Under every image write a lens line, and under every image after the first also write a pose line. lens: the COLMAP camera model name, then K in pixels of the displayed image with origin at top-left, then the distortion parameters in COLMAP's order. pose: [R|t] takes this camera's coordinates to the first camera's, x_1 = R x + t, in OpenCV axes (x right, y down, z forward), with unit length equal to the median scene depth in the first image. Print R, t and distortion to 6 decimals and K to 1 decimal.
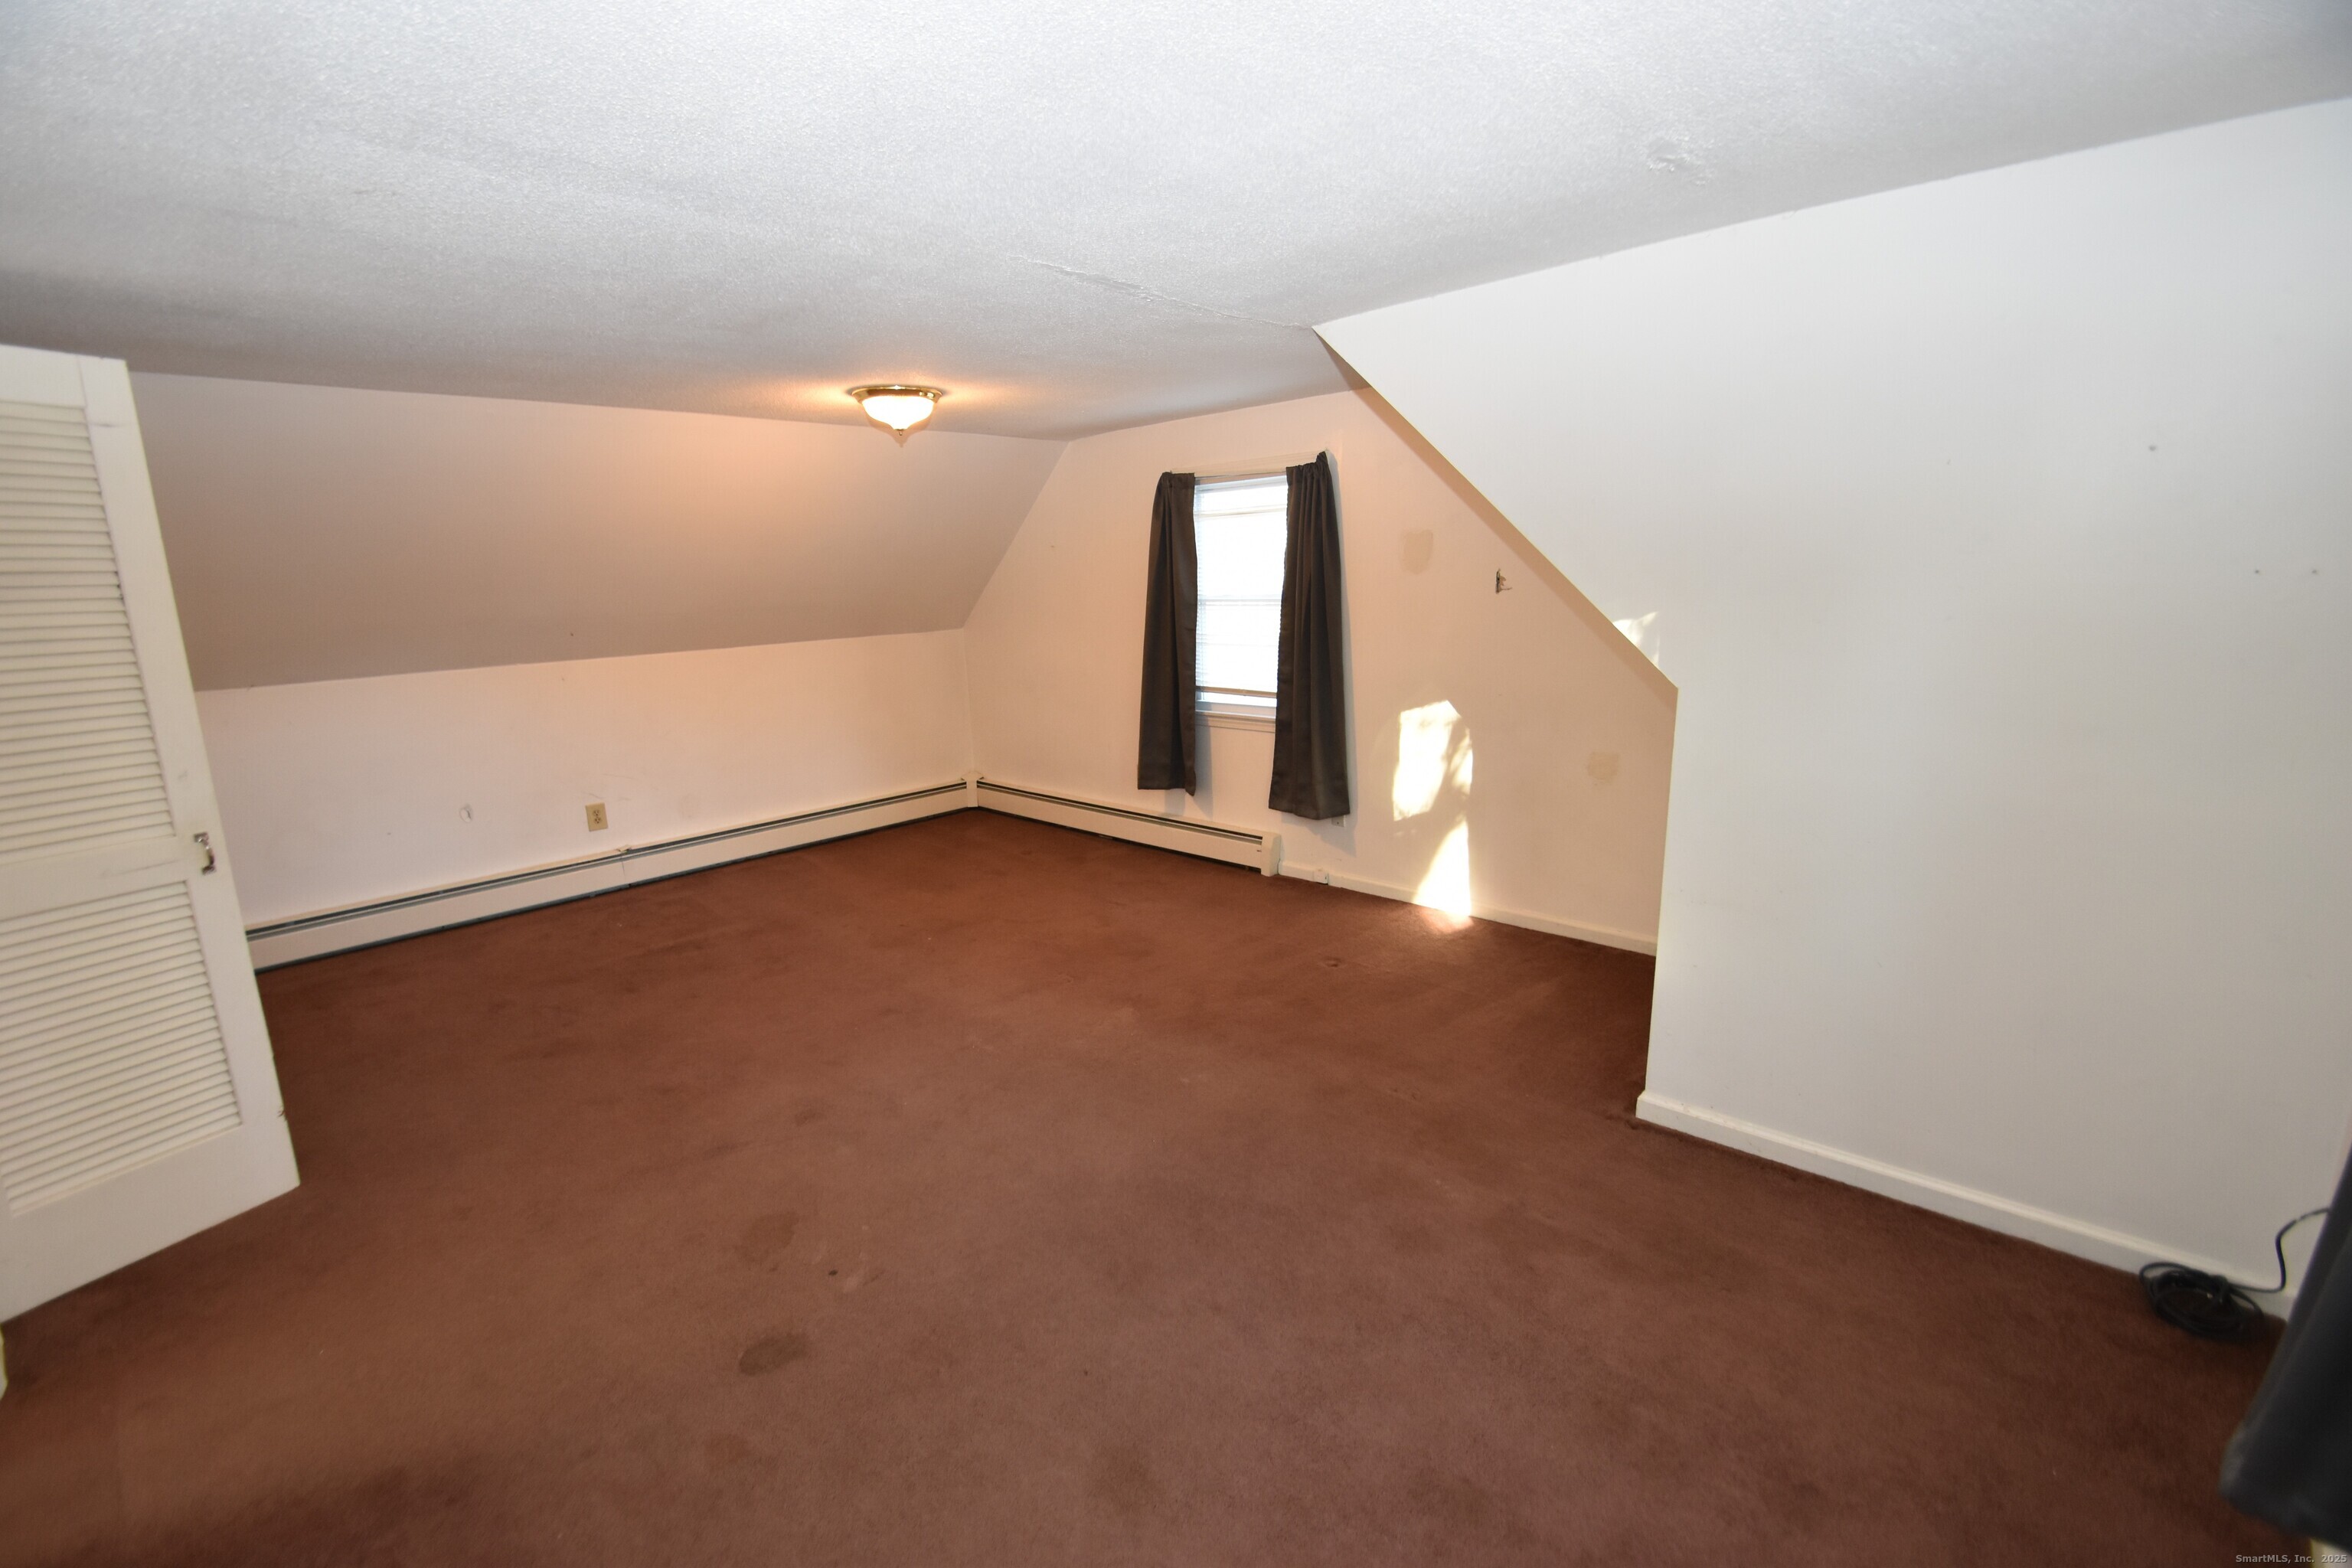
lens RADIAL K [[1071.7, 0, 1176.0], [0, 1071.7, 784.0], [0, 0, 1]] dist [-0.000209, -0.000242]
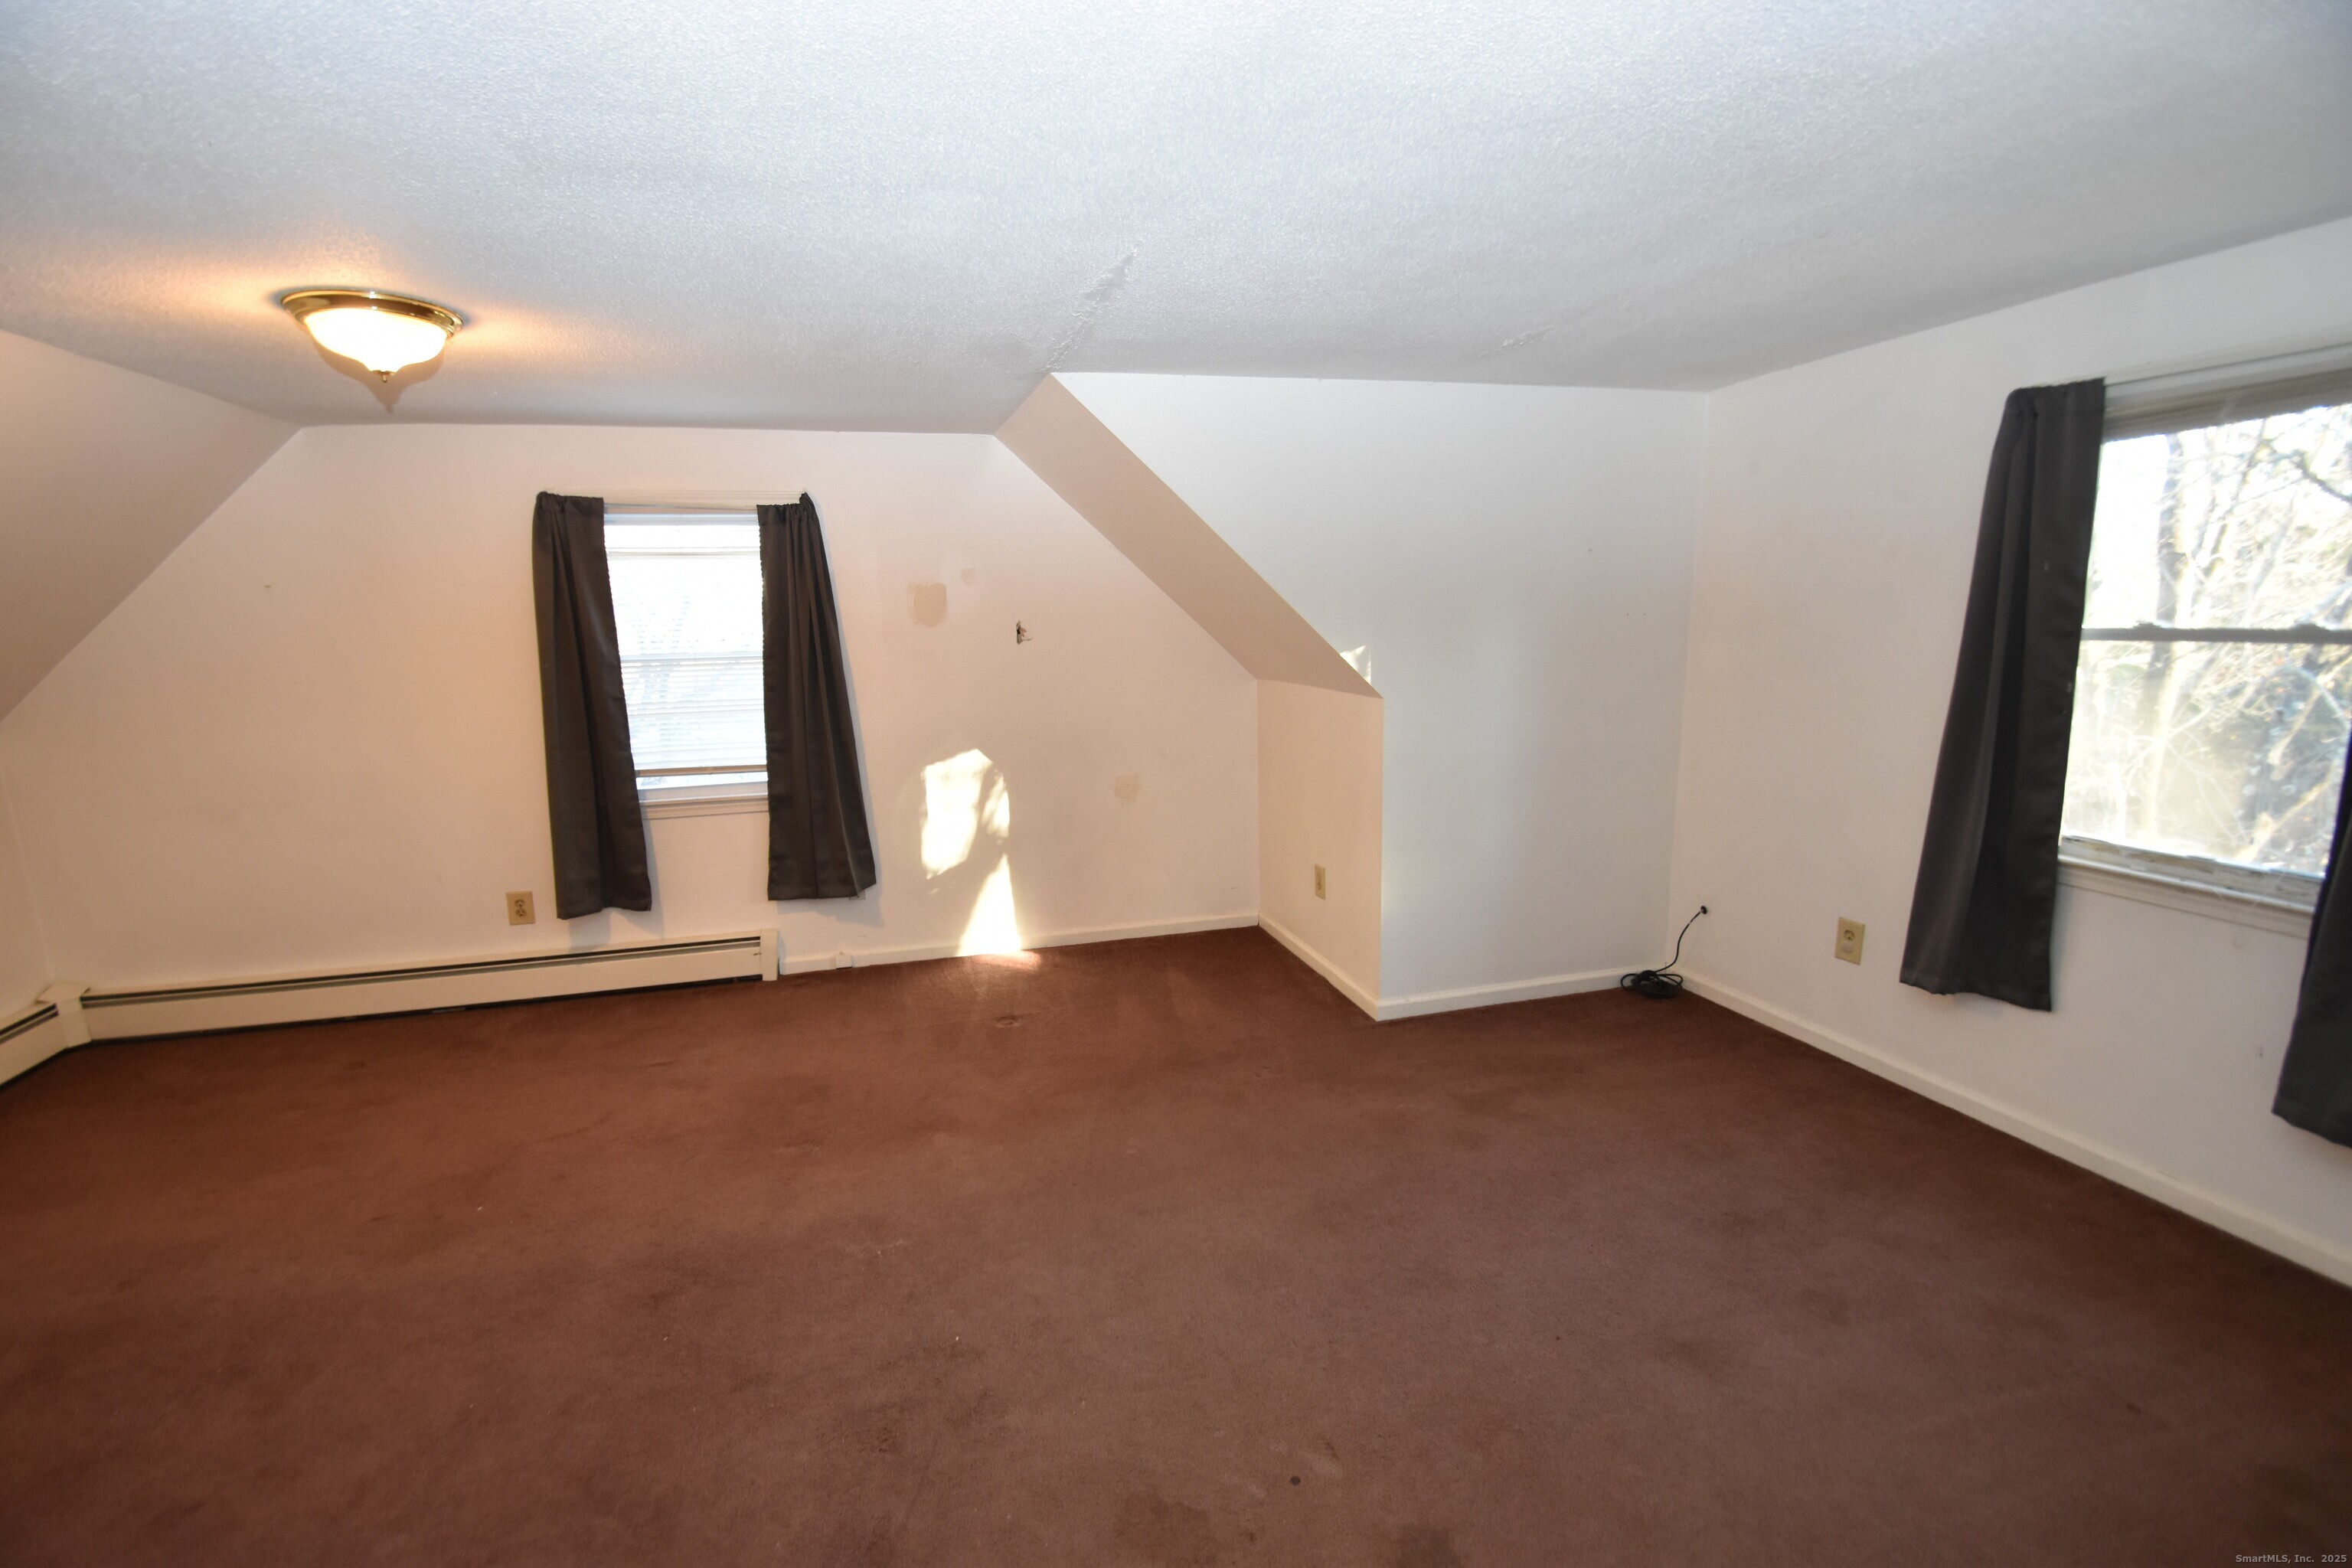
lens RADIAL K [[1046.4, 0, 1152.0], [0, 1046.4, 798.5], [0, 0, 1]] dist [0.000496, -0.000236]
pose [[0.511453, -0.127617, 0.849782, -0.485181], [0.175286, 0.983612, 0.042217, -0.041464], [-0.841243, 0.127363, 0.525441, 0.316216]]
